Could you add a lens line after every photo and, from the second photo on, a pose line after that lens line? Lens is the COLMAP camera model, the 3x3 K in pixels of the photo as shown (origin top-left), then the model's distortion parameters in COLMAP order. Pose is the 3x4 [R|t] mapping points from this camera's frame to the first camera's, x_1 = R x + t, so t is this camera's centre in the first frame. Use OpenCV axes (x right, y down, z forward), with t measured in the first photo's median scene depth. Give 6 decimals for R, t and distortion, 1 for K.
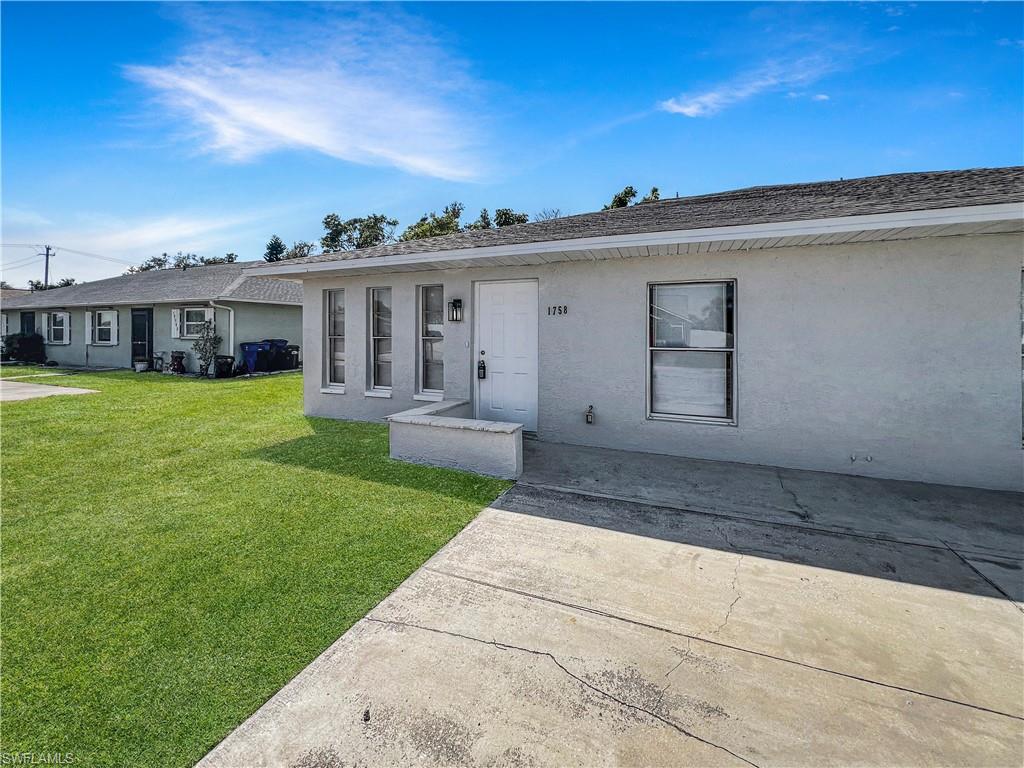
lens RADIAL K [[416.0, 0, 512.2], [0, 416.0, 323.7], [0, 0, 1]] dist [-0.001568, -0.000187]
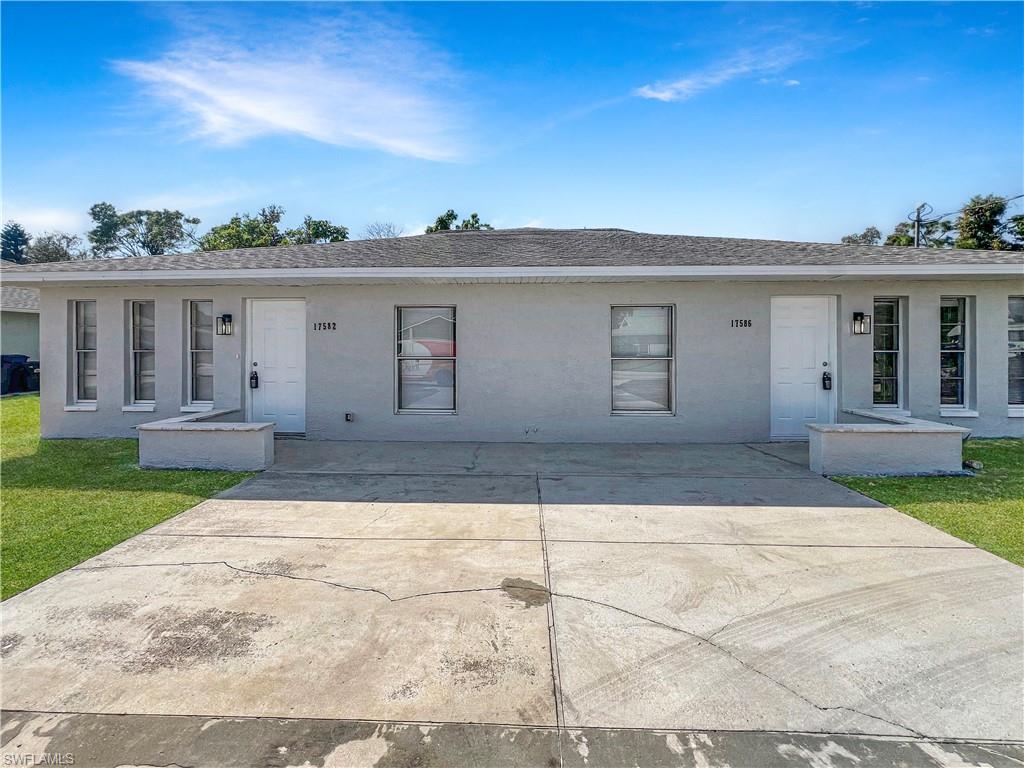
lens RADIAL K [[417.3, 0, 508.1], [0, 417.3, 338.1], [0, 0, 1]] dist [-0.000961, -0.000193]
pose [[0.939869, 0.003289, 0.341520, 0.164240], [-0.004709, 0.999983, 0.003330, -0.004520], [-0.341503, -0.004738, 0.939869, -0.229698]]
